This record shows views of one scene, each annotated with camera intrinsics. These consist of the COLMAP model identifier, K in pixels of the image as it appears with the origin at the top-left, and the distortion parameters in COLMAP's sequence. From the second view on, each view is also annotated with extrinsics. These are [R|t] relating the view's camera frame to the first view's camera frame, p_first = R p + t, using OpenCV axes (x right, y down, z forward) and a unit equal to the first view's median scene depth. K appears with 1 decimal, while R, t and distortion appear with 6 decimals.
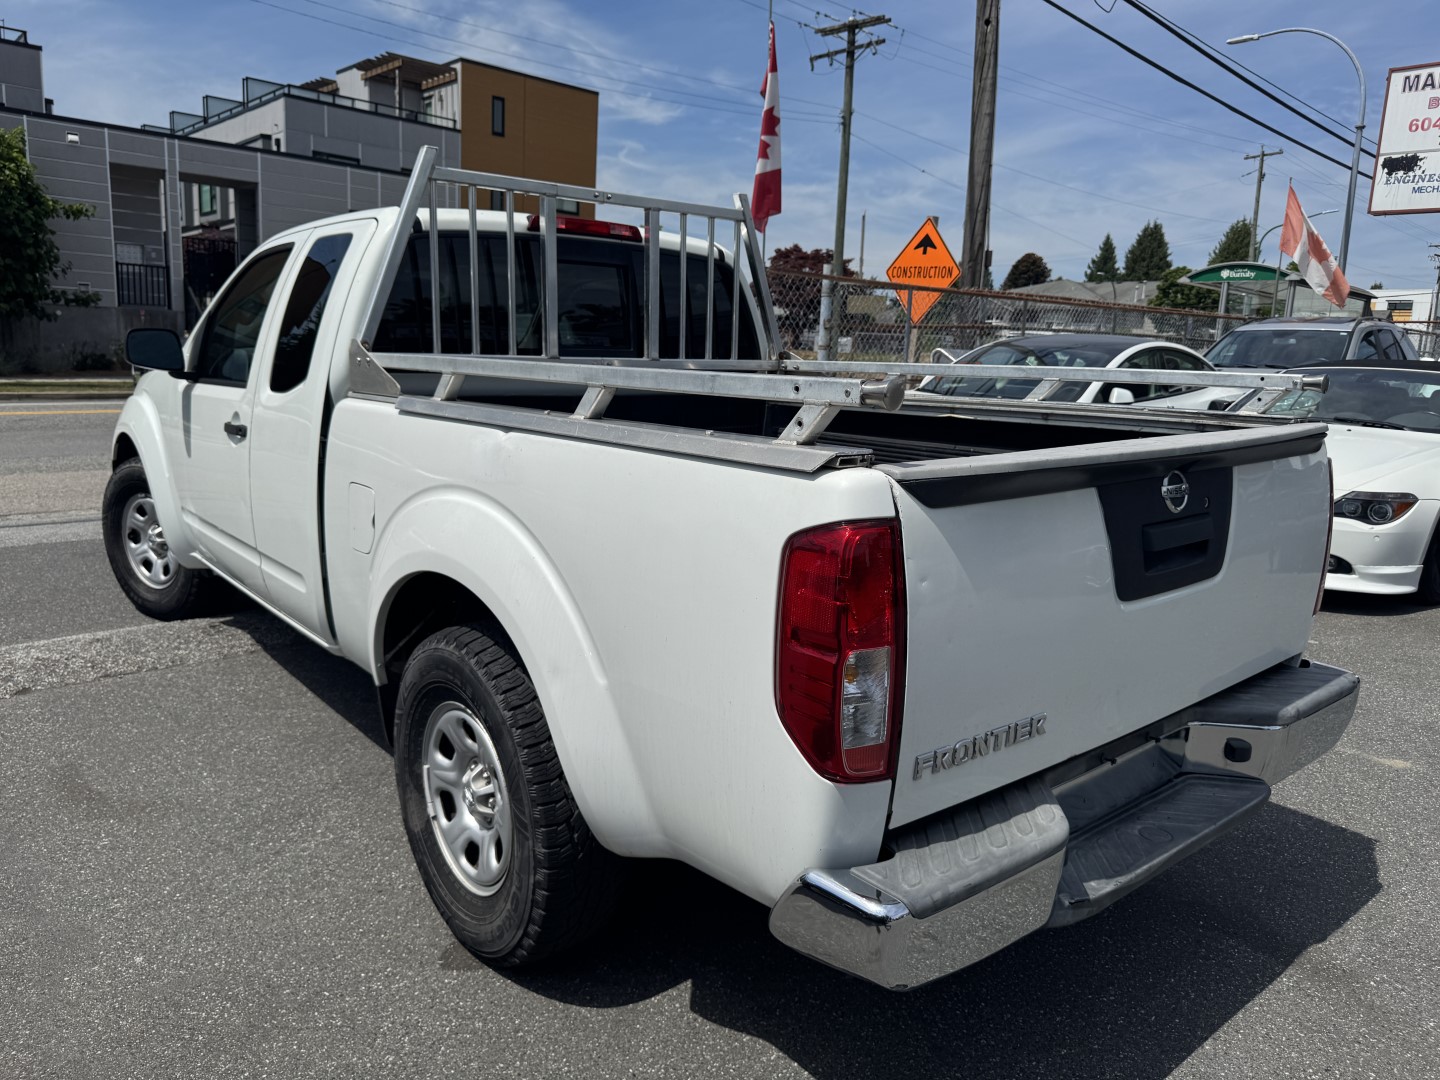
lens RADIAL K [[1010.2, 0, 719.1], [0, 1010.2, 544.7], [0, 0, 1]] dist [-0.005019, -0.009477]
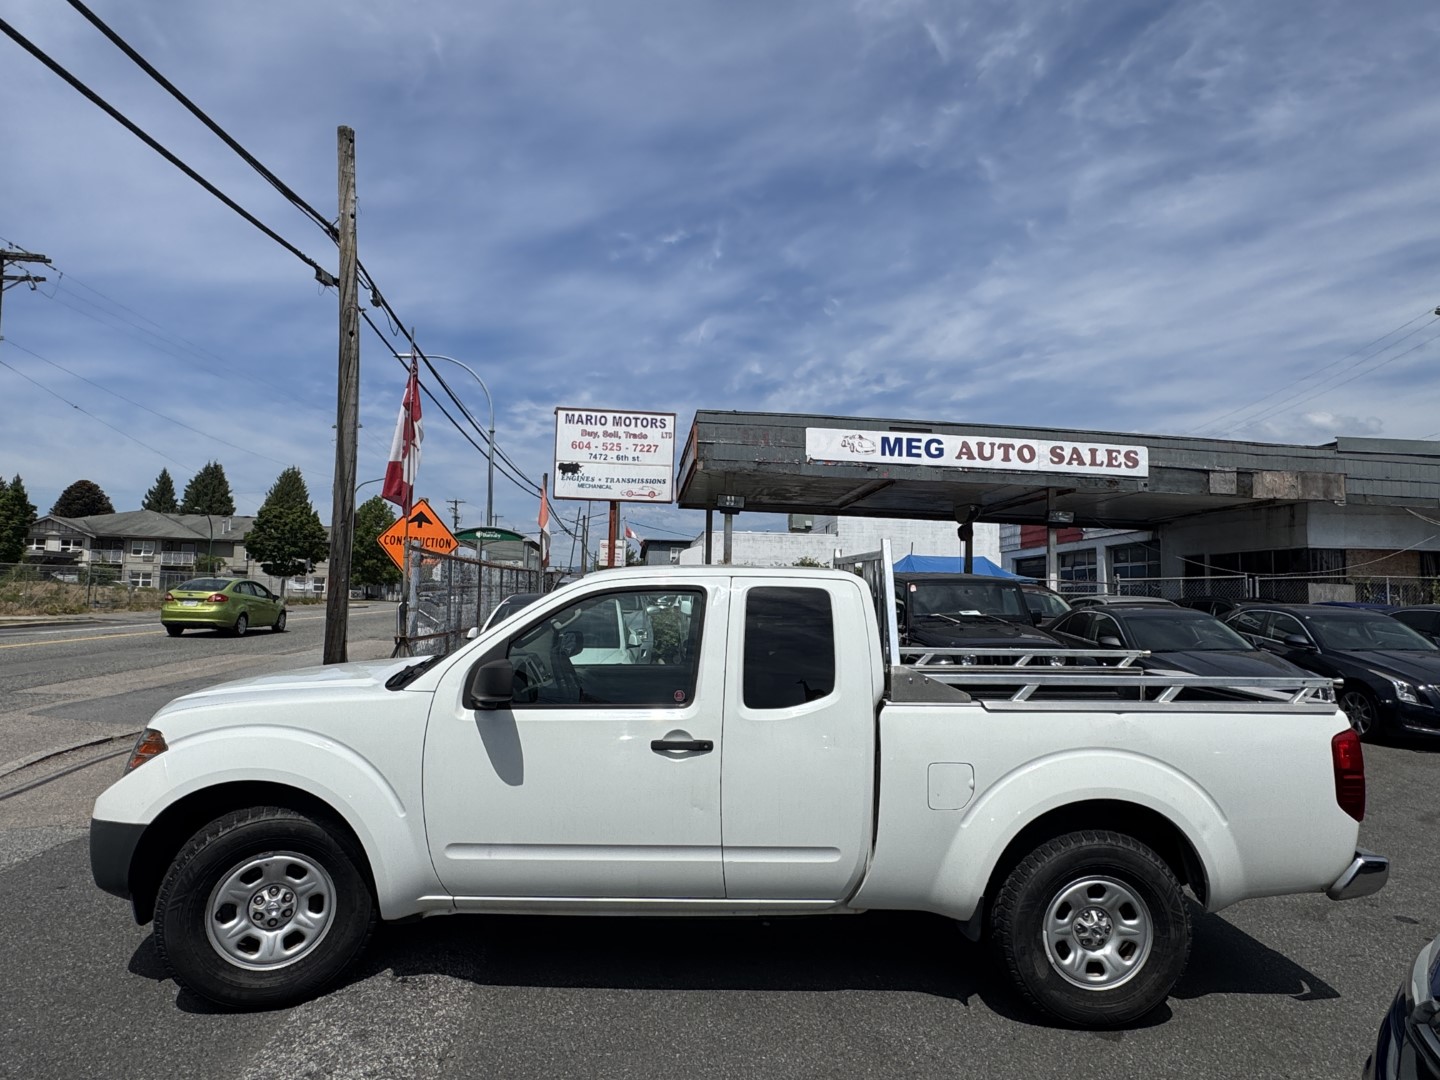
lens RADIAL K [[870.9, 0, 720.0], [0, 870.9, 540.0], [0, 0, 1]] dist [-0.002315, -0.000020]
pose [[0.608643, 0.030807, 0.792846, -0.233534], [0.150903, 0.976513, -0.153787, -0.033925], [-0.778962, 0.213244, 0.589699, 0.062804]]
